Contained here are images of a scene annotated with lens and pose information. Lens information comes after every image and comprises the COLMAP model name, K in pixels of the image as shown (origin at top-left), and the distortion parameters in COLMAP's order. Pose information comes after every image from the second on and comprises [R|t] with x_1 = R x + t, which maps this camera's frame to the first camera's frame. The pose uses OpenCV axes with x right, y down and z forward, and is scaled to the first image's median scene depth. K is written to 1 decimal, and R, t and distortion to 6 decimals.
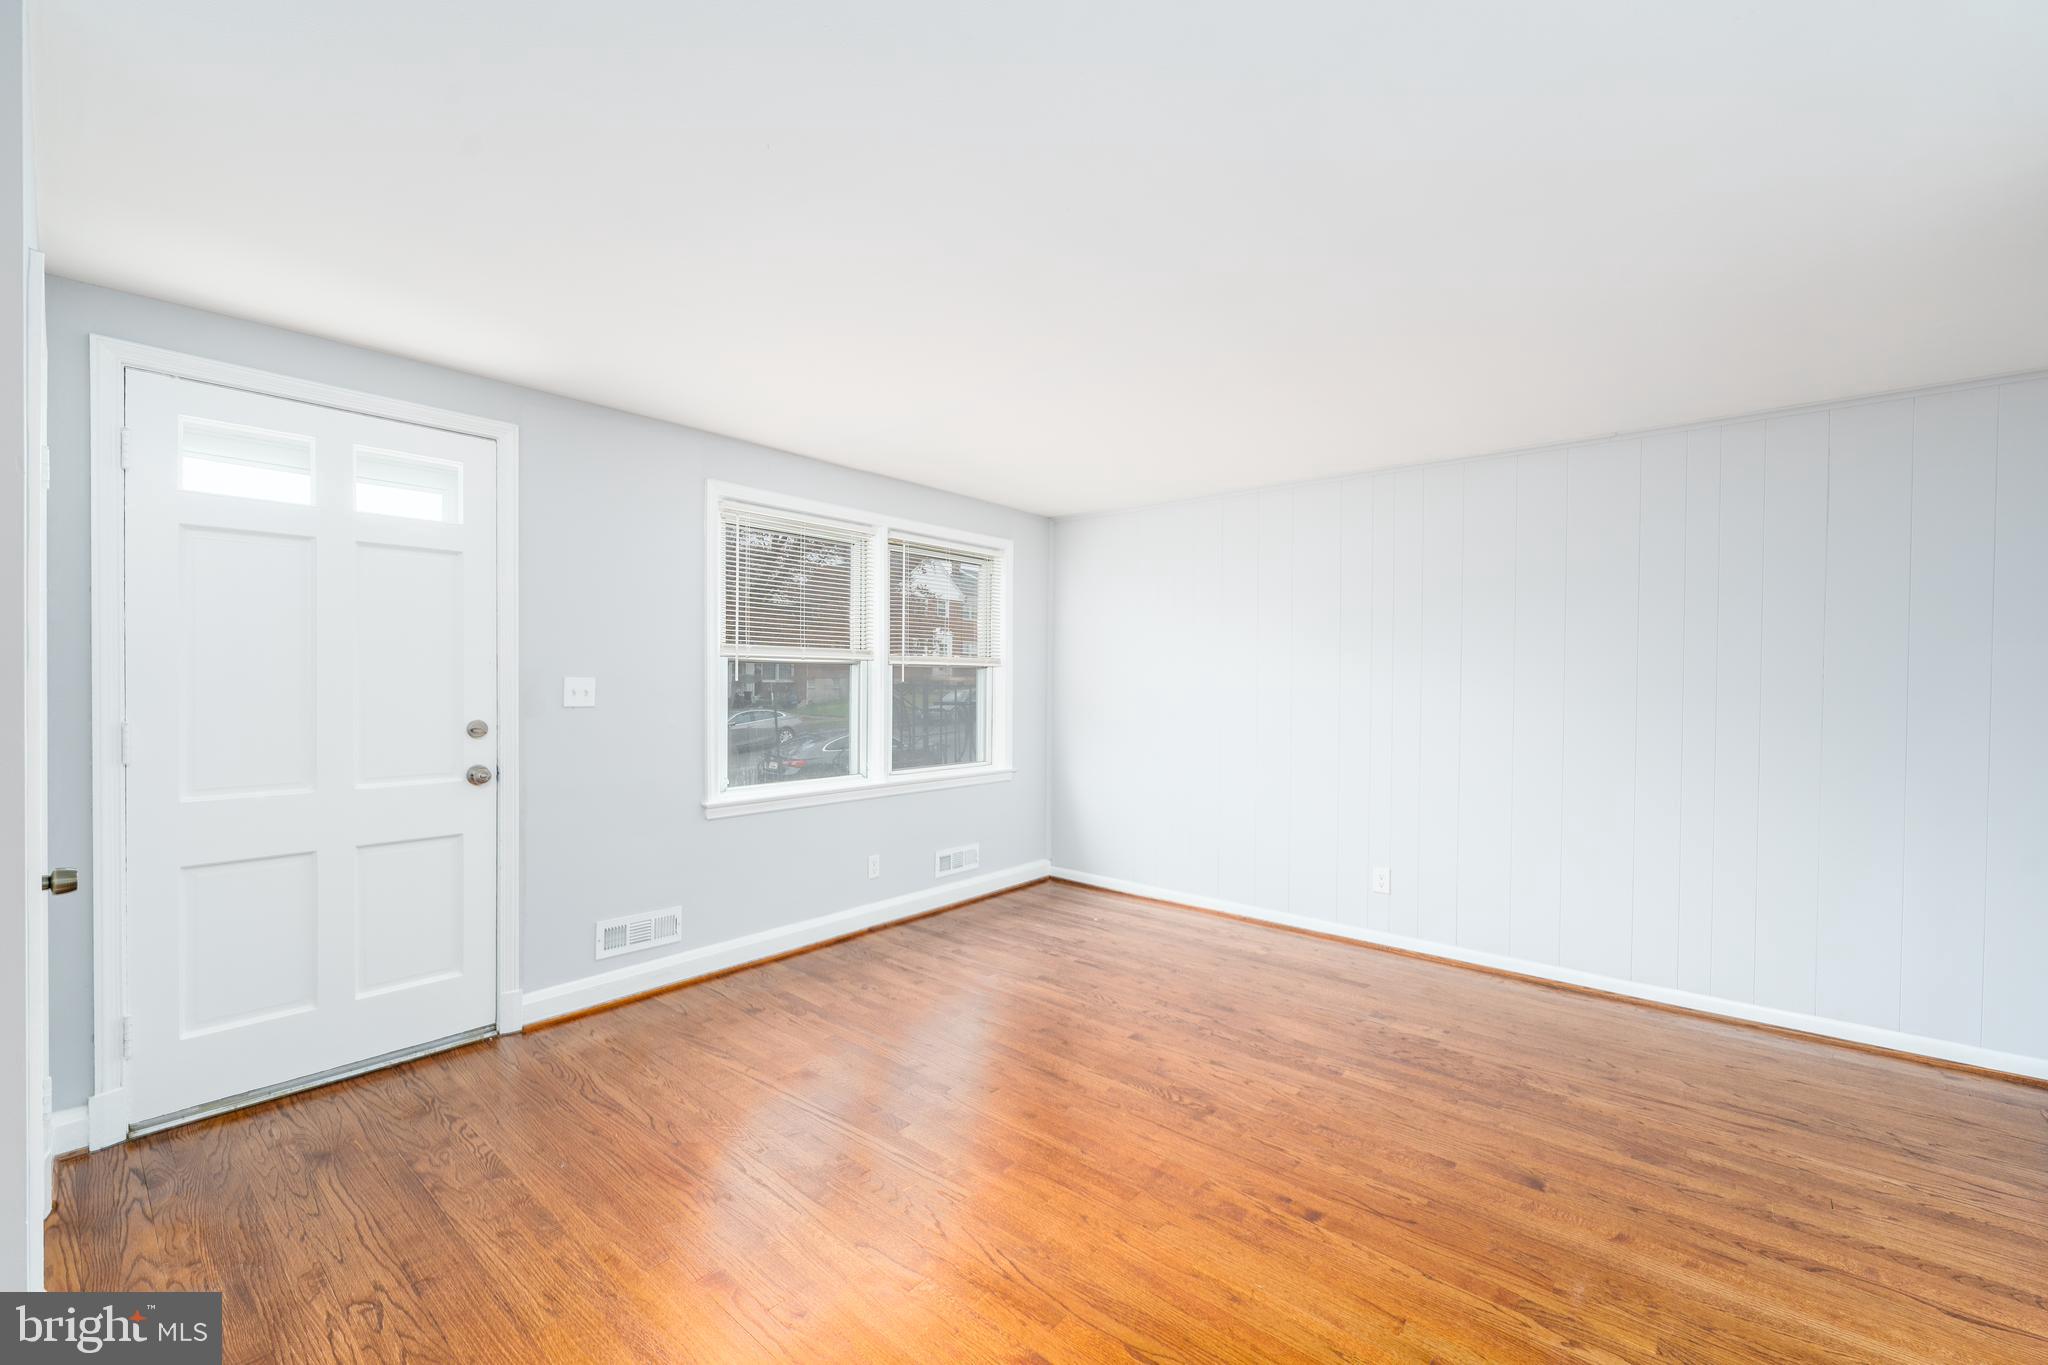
lens RADIAL K [[832.4, 0, 1028.1], [0, 832.4, 683.4], [0, 0, 1]] dist [0.000639, -0.000247]
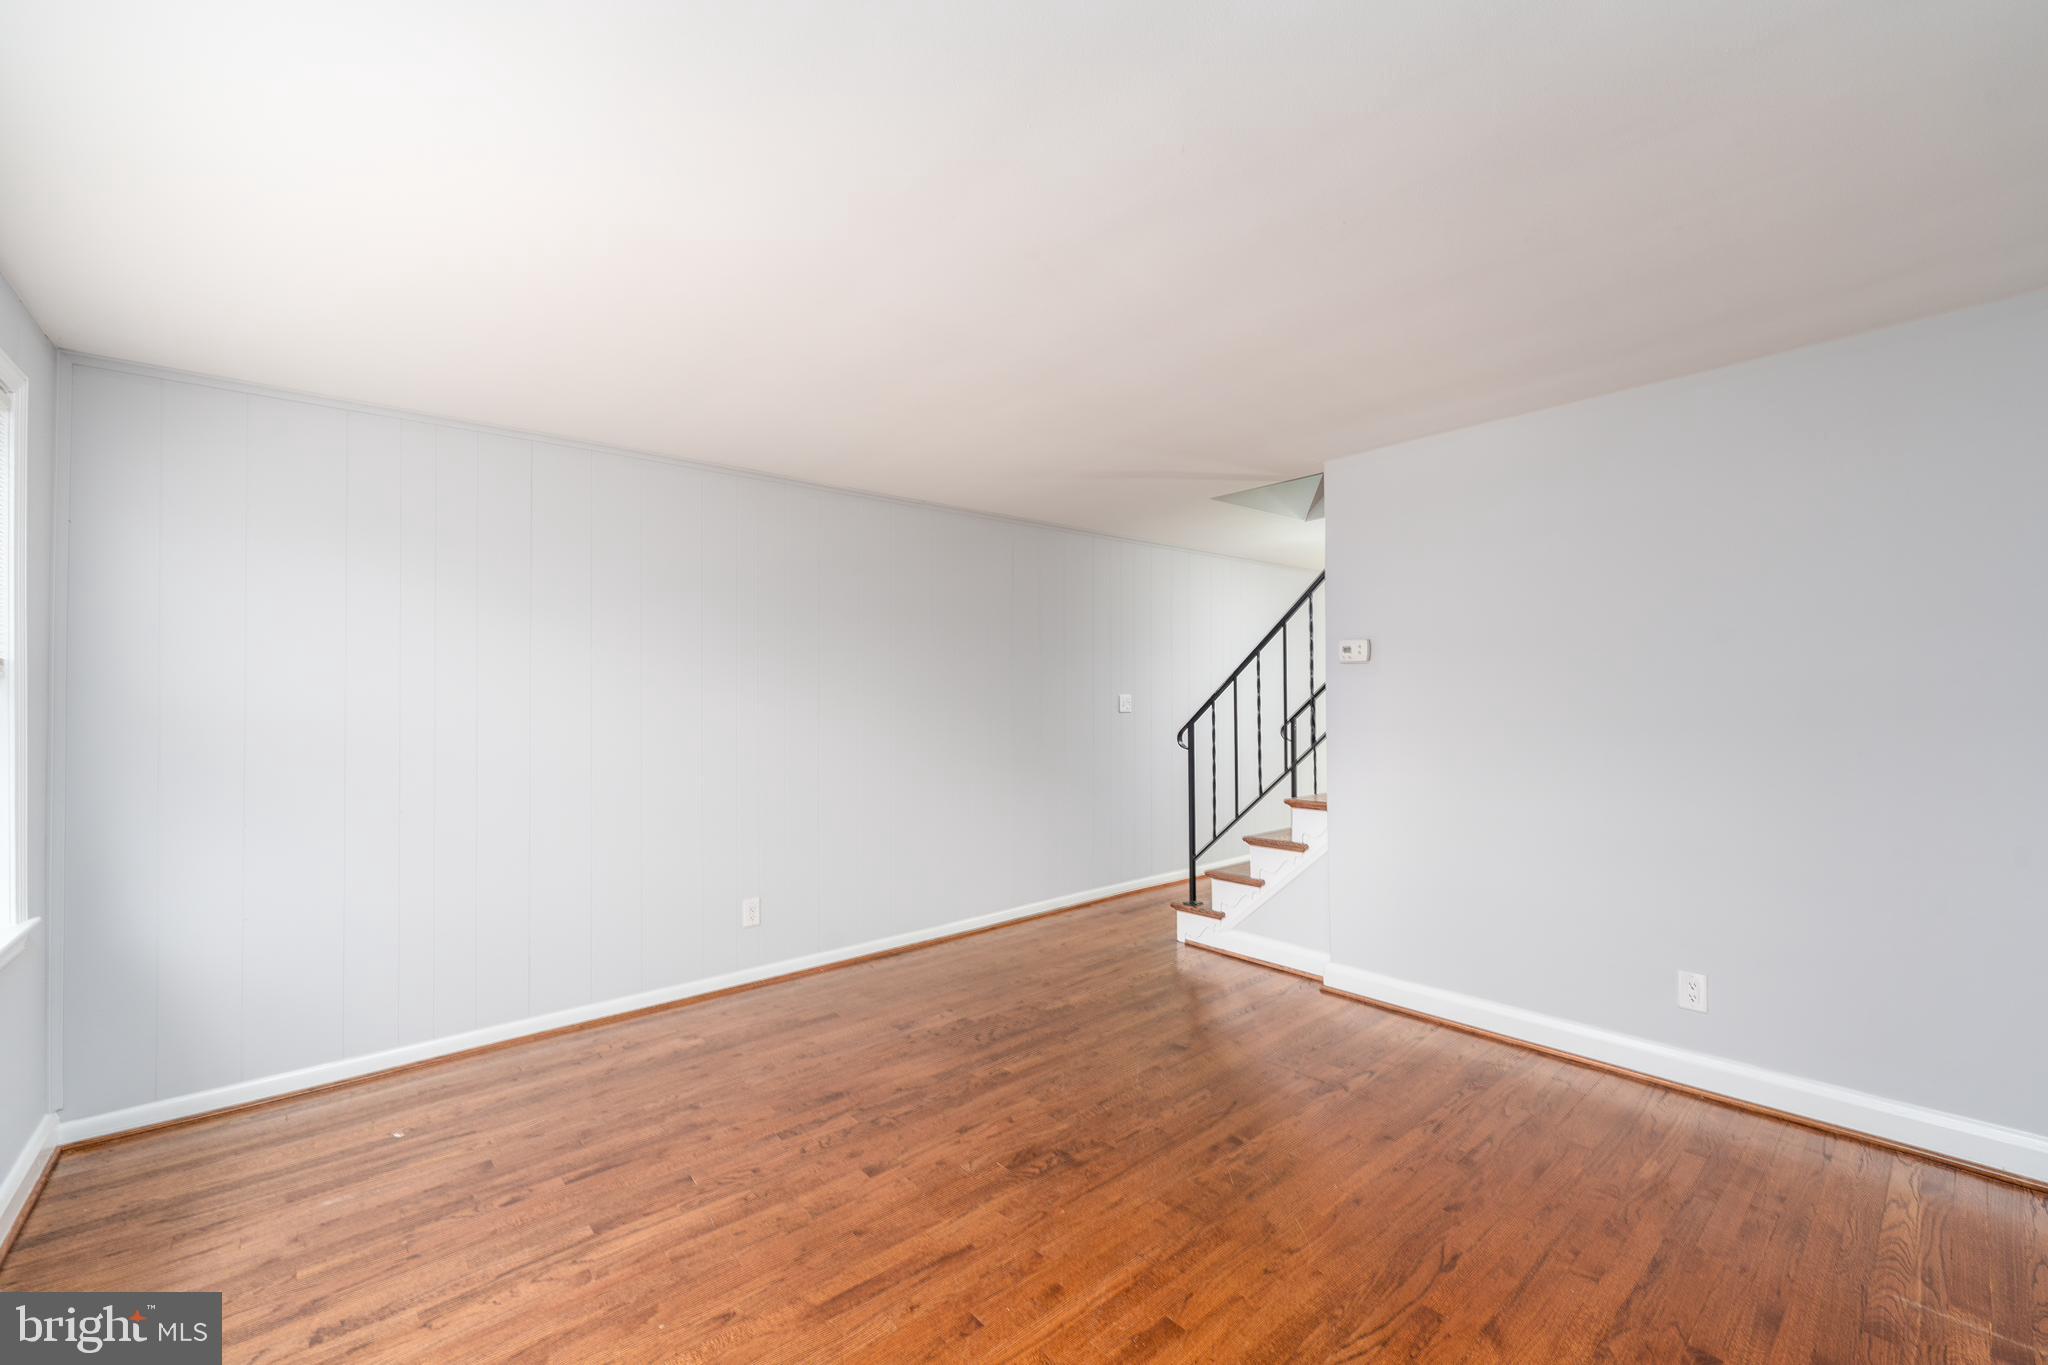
lens RADIAL K [[832.4, 0, 1028.1], [0, 832.4, 683.4], [0, 0, 1]] dist [0.000639, -0.000247]
pose [[0.151076, 0.004410, 0.988512, -0.569060], [0.016208, 0.999845, -0.006938, -0.007856], [-0.988389, 0.017070, 0.150981, 0.707379]]
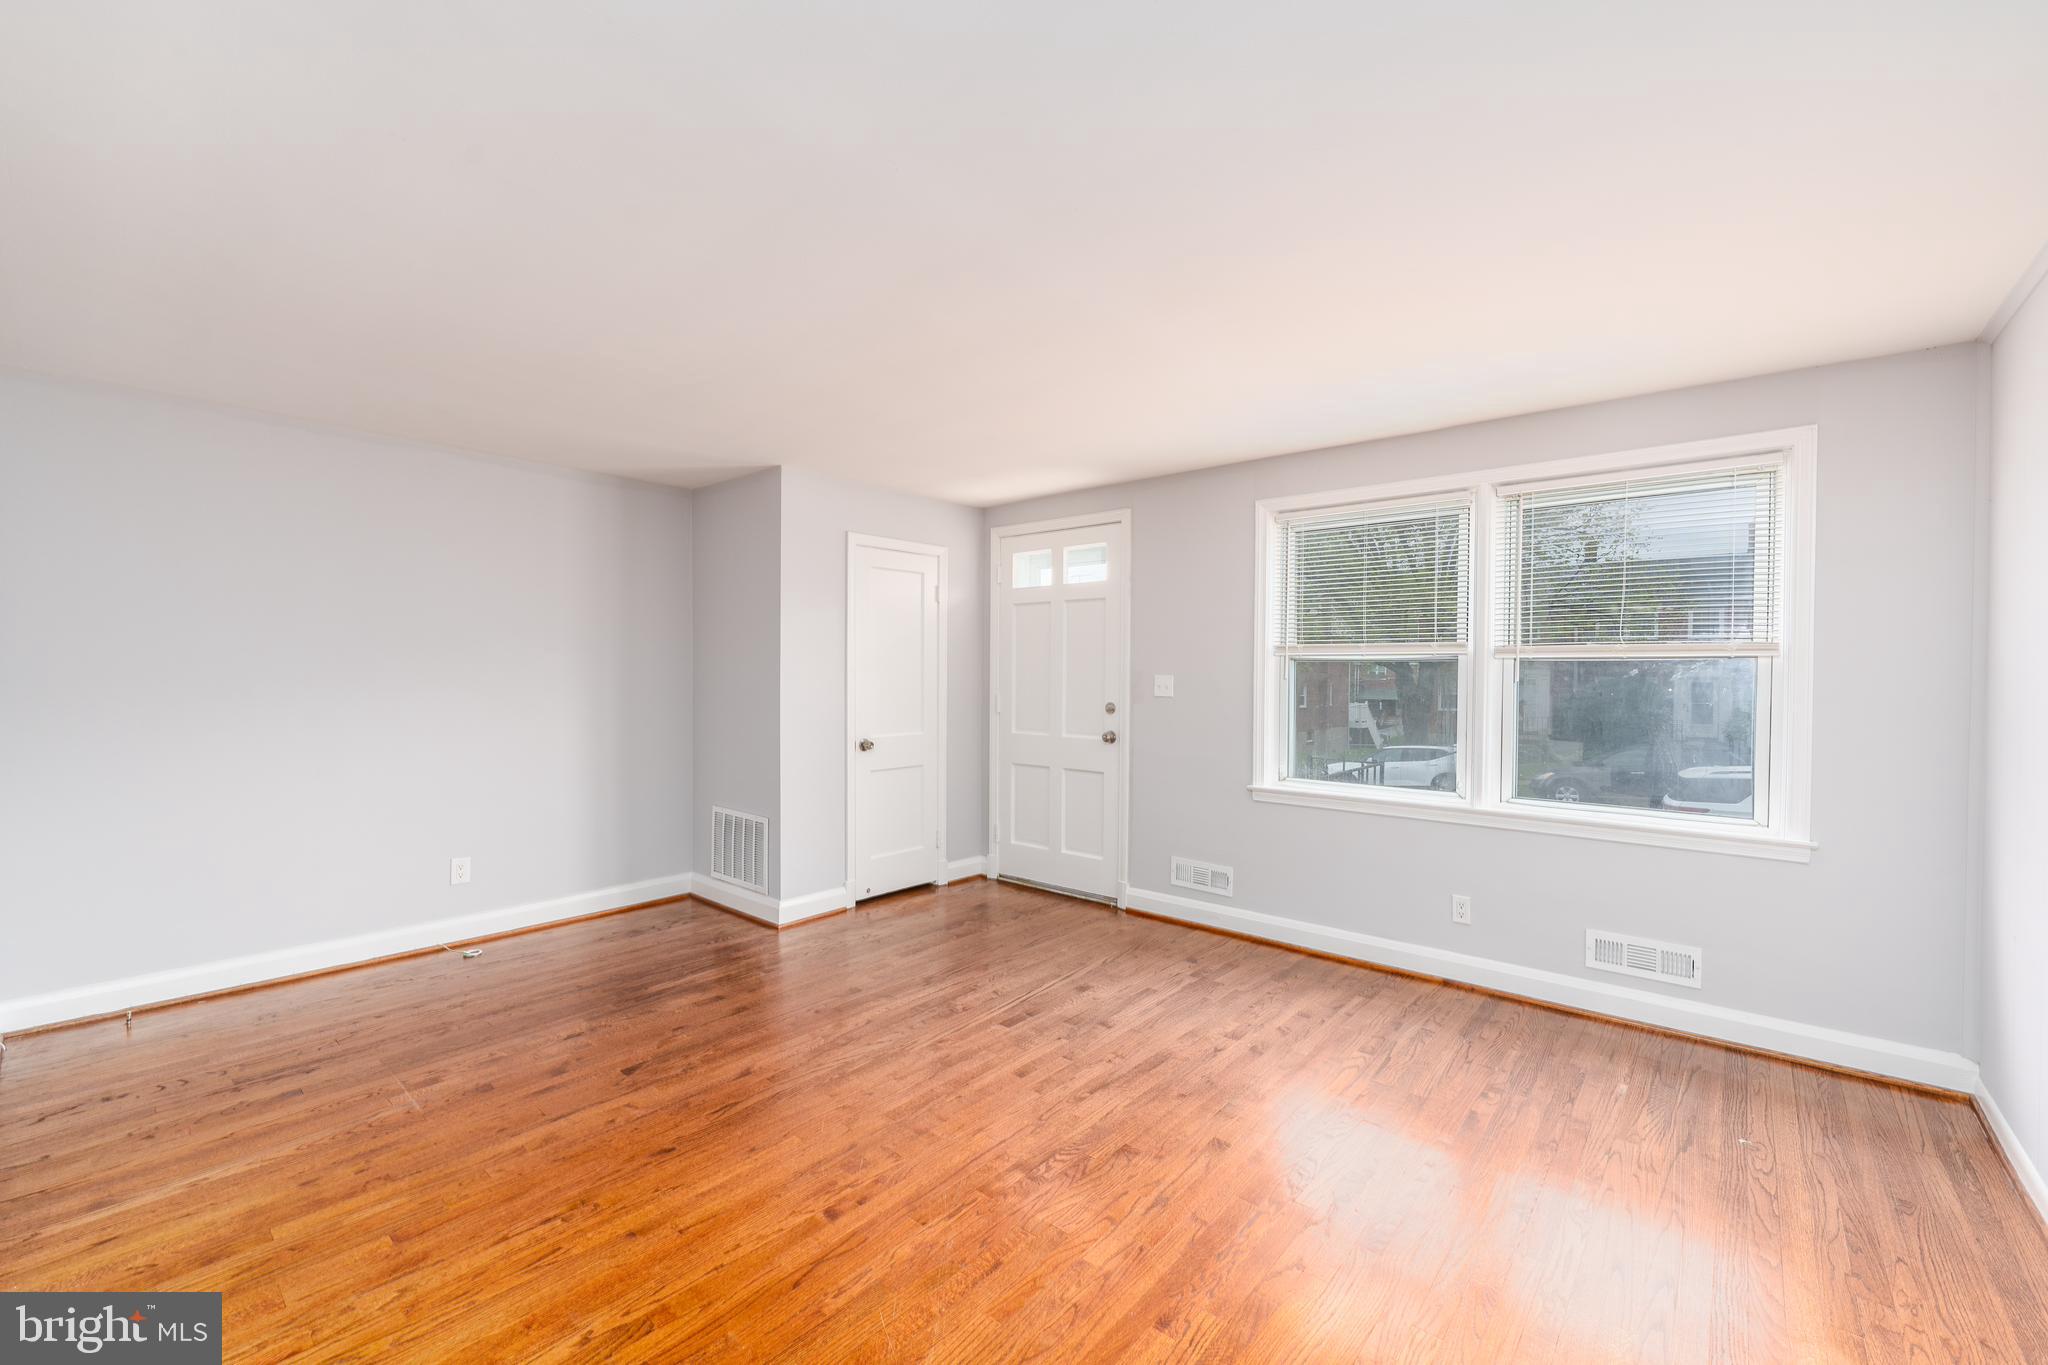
lens RADIAL K [[825.9, 0, 1028.2], [0, 825.9, 681.3], [0, 0, 1]] dist [-0.001323, -0.000175]
pose [[-0.003871, 0.000596, -0.999992, 0.843852], [-0.014728, 0.999891, 0.000653, 0.004967], [0.999884, 0.014730, -0.003862, 0.786807]]
